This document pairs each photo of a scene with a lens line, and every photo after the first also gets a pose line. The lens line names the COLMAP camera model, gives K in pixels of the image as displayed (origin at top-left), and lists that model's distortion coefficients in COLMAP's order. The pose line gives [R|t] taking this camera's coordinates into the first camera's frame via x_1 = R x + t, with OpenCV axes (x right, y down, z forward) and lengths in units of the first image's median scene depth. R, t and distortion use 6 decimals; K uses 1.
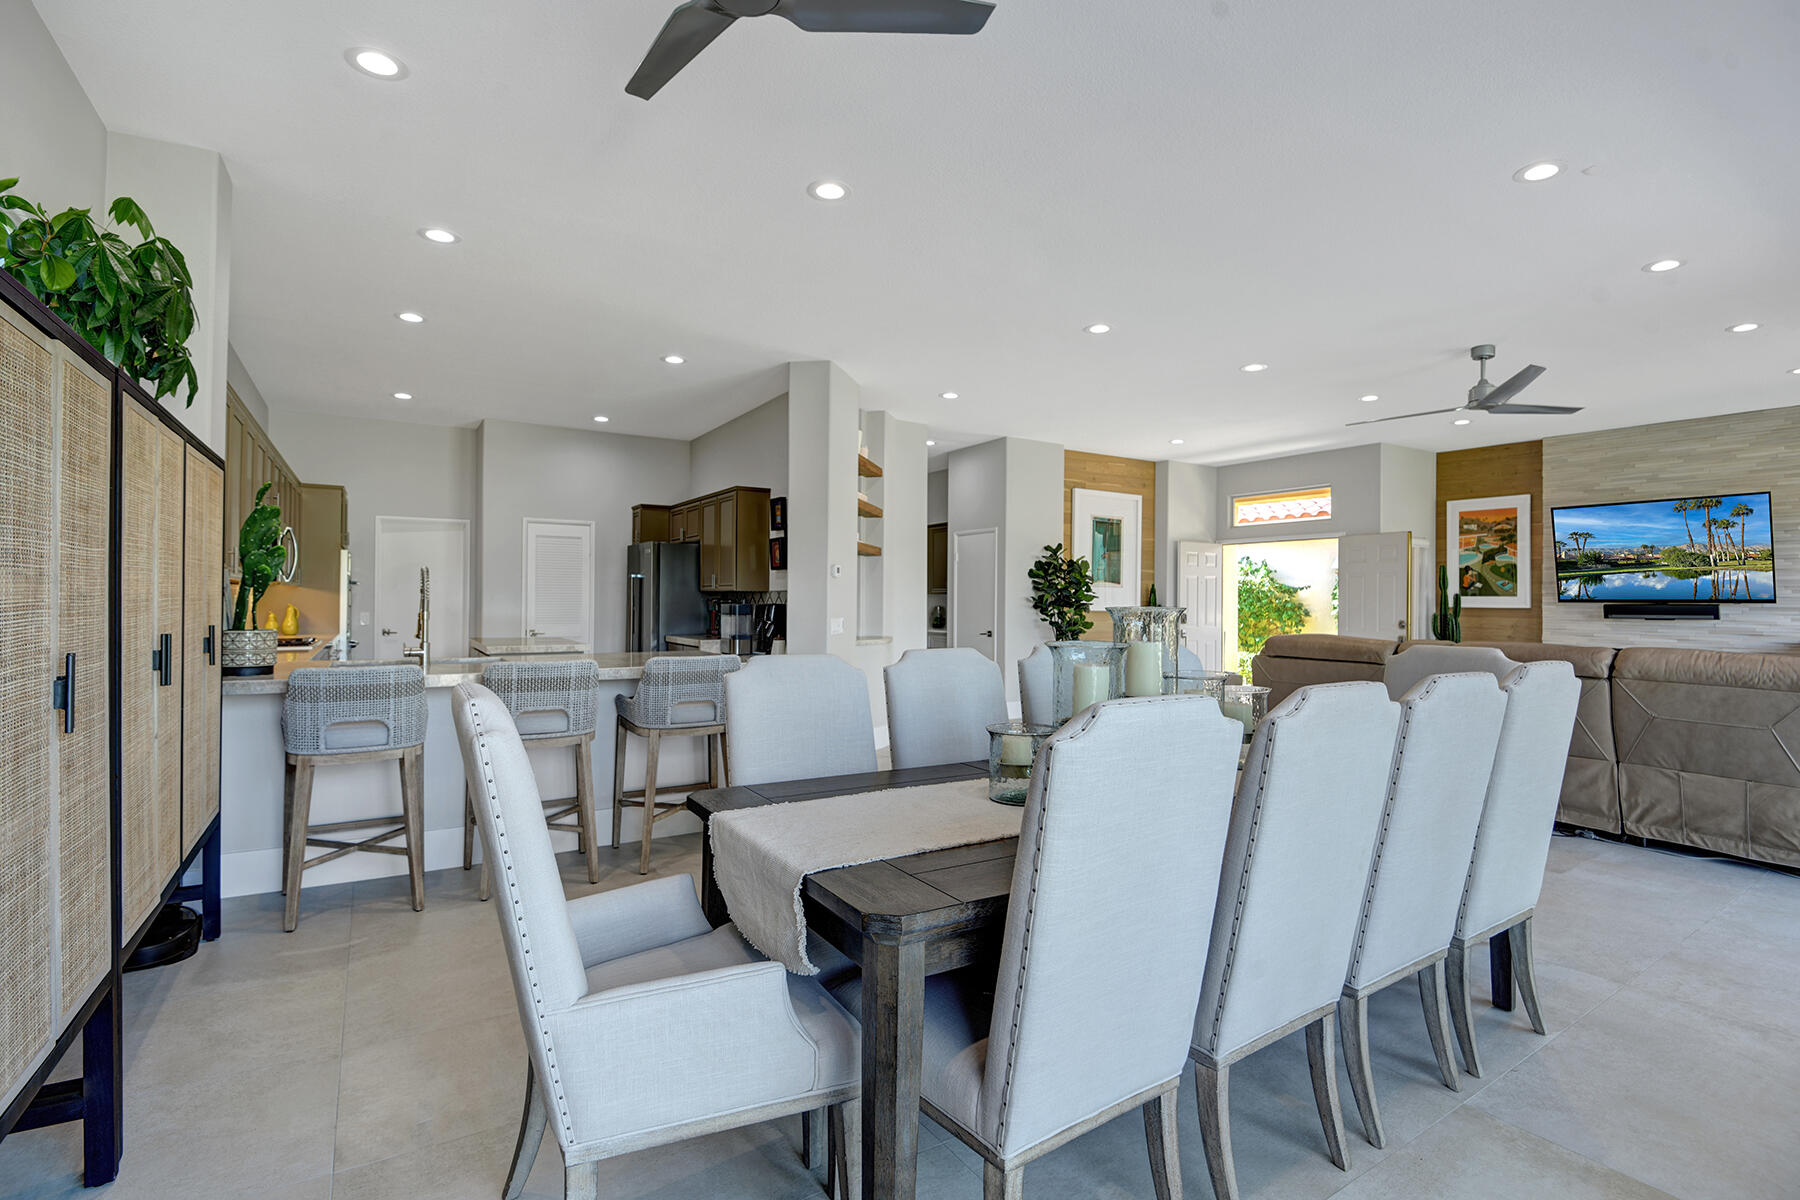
lens RADIAL K [[852.0, 0, 908.8], [0, 852.0, 598.5], [0, 0, 1]] dist [0.014189, -0.023266]
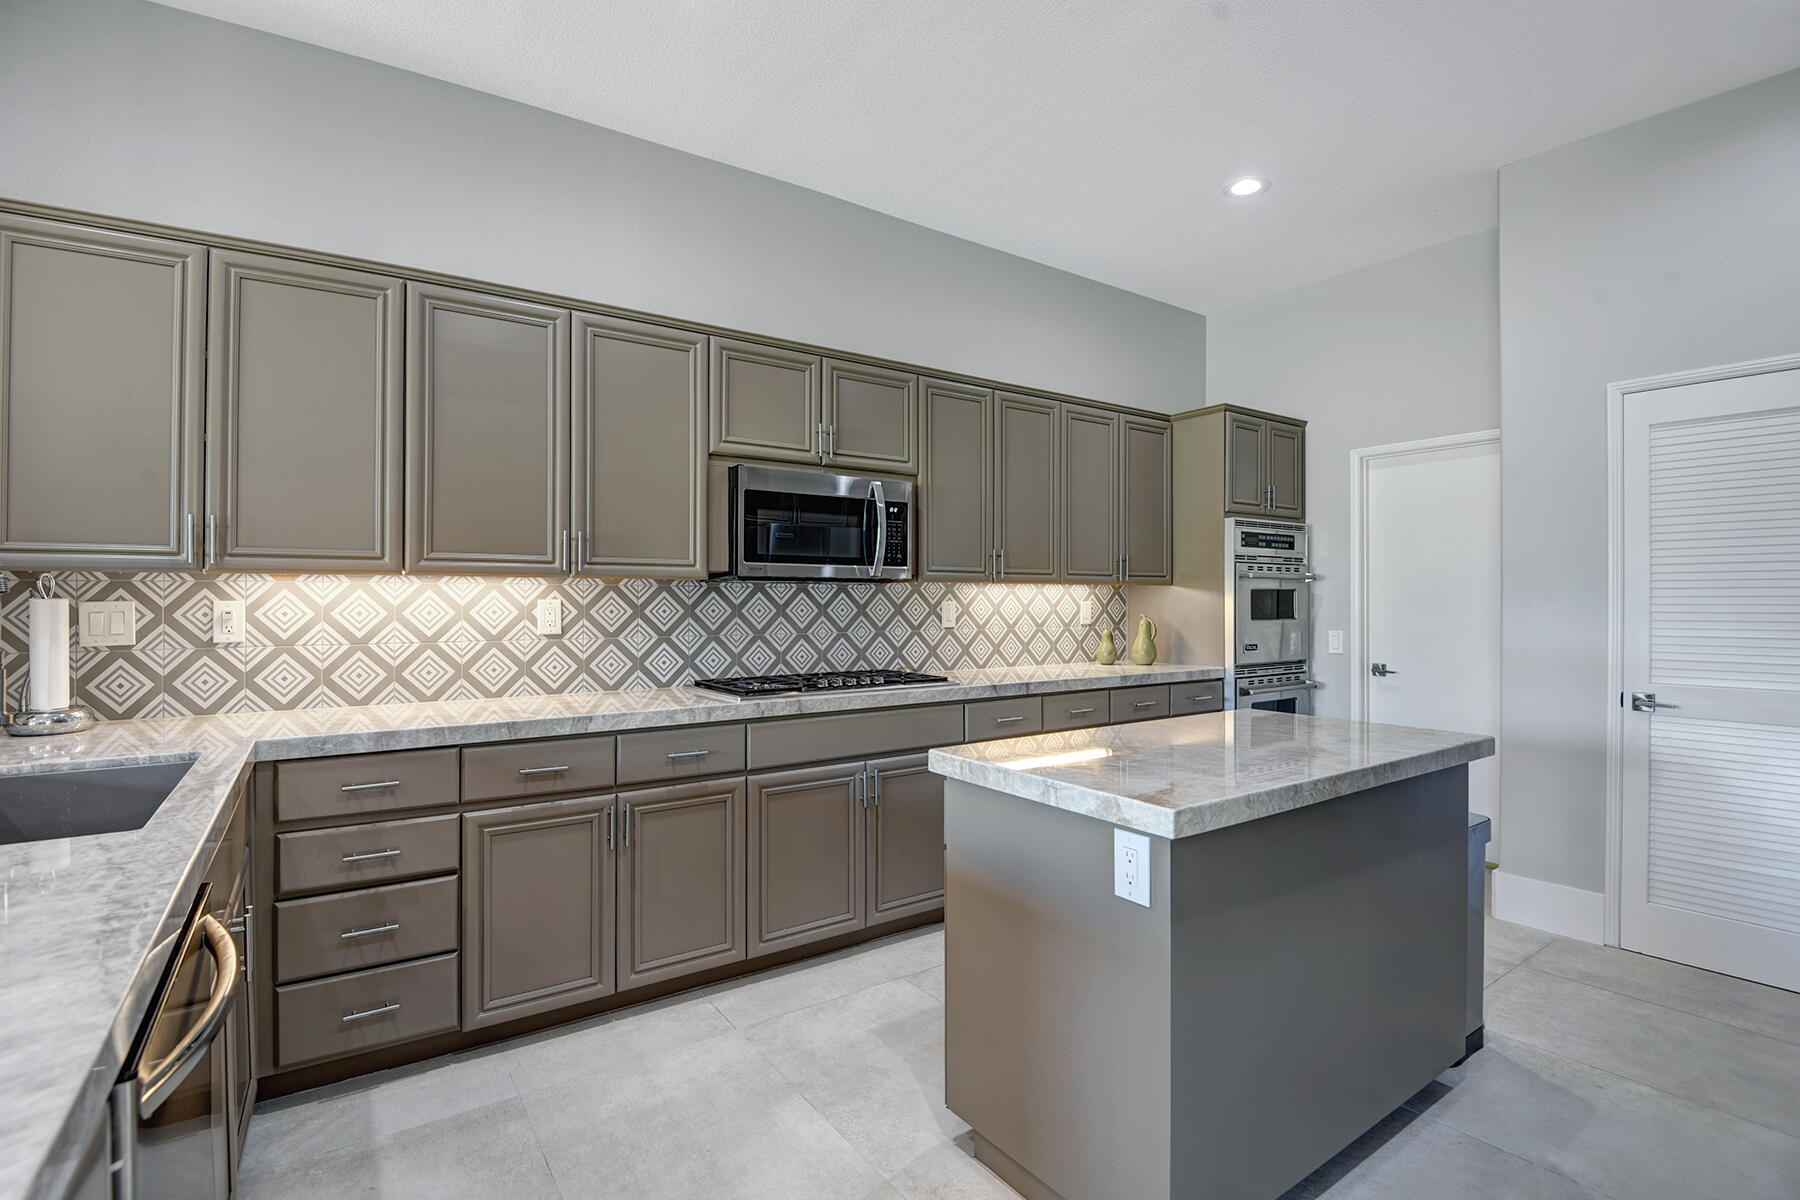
lens RADIAL K [[852.0, 0, 908.8], [0, 852.0, 598.5], [0, 0, 1]] dist [0.014189, -0.023266]
pose [[0.060799, -0.008381, -0.998115, -0.108242], [0.001896, 0.999964, -0.008281, -0.000442], [0.998148, -0.001389, 0.060813, 0.678017]]
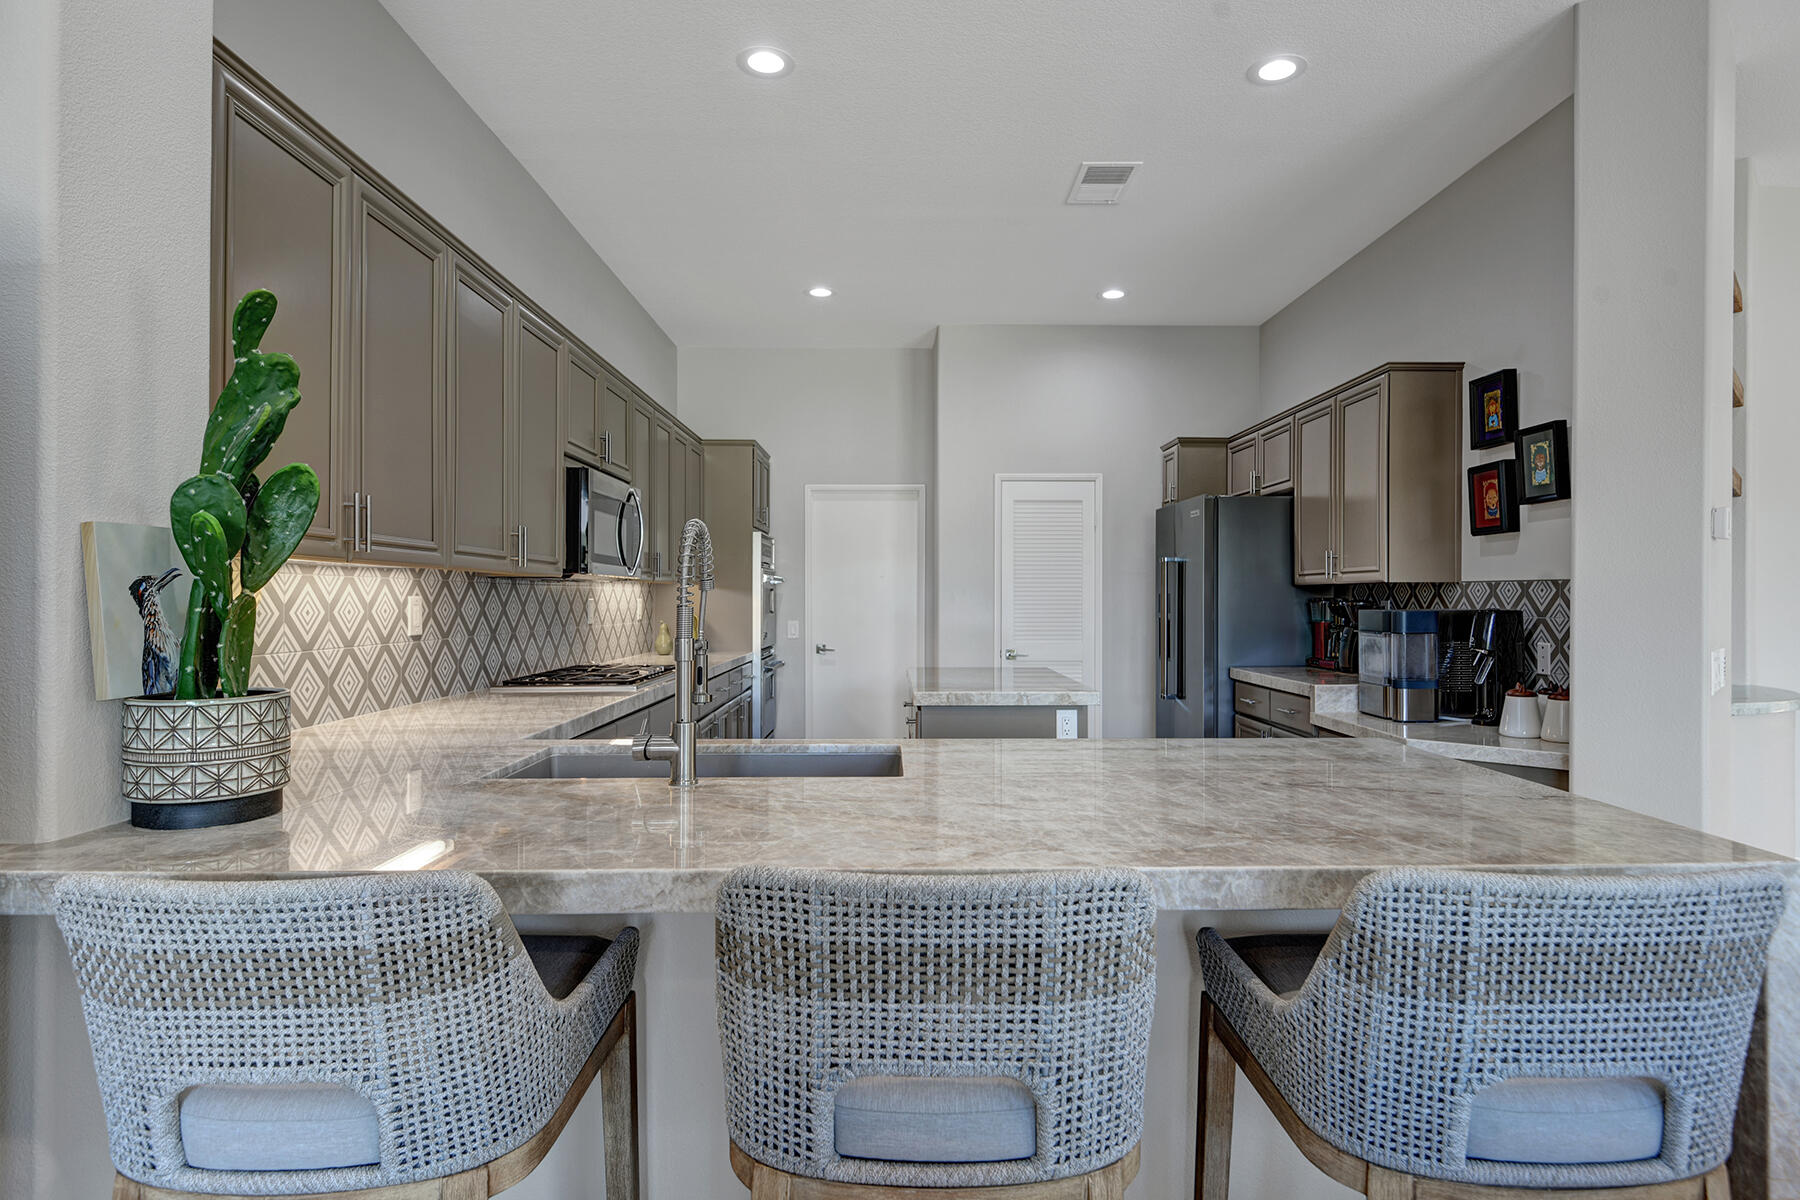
lens RADIAL K [[981.7, 0, 891.3], [0, 981.7, 596.5], [0, 0, 1]] dist [-0.016244, -0.000896]
pose [[0.848401, -0.008461, -0.529286, -0.130069], [0.007046, 0.999964, -0.004691, -0.000196], [0.529307, 0.000251, 0.848430, 0.337612]]
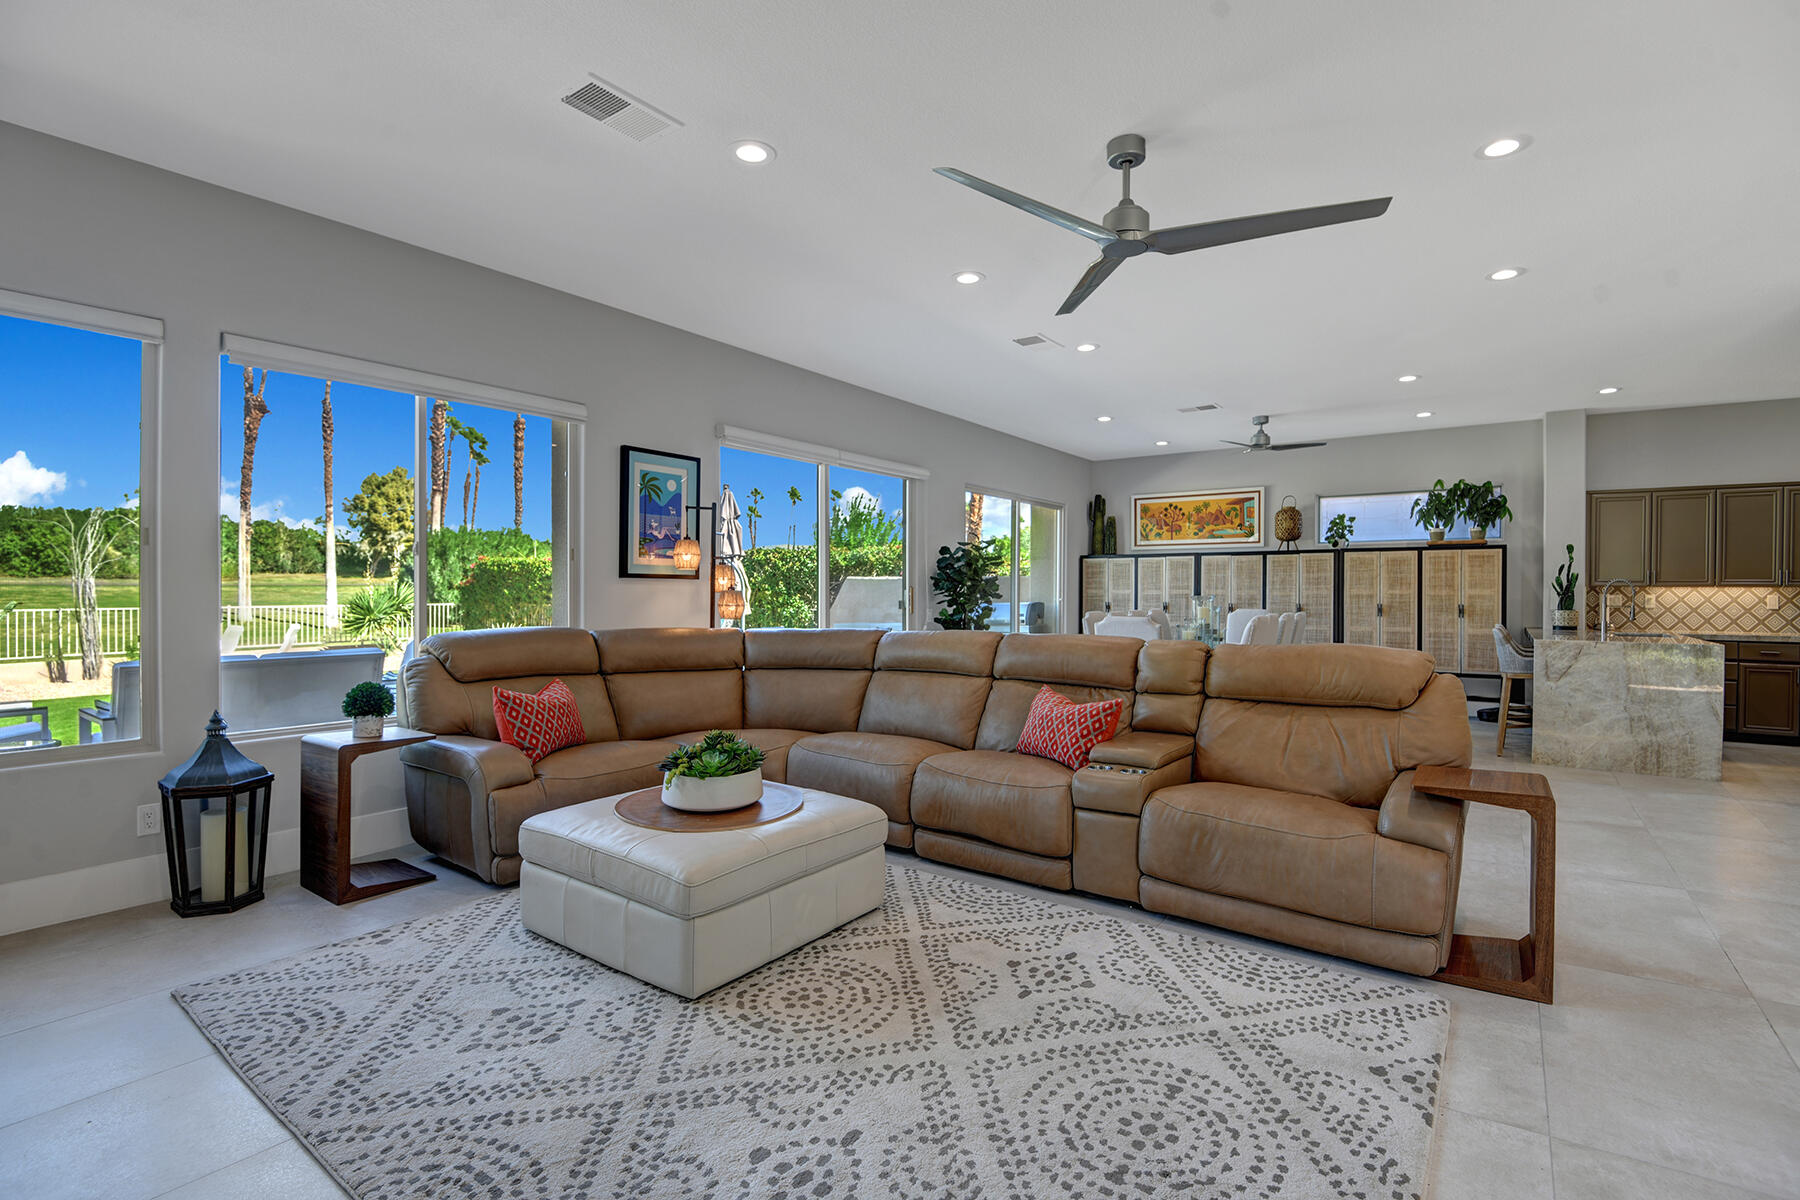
lens RADIAL K [[835.9, 0, 900.0], [0, 835.9, 600.0], [0, 0, 1]] dist [0.007384, -0.023954]
pose [[-0.928931, -0.006950, -0.370186, 0.713452], [-0.010593, 0.999913, 0.007809, 0.004726], [0.370100, 0.011175, -0.928925, 1.014300]]
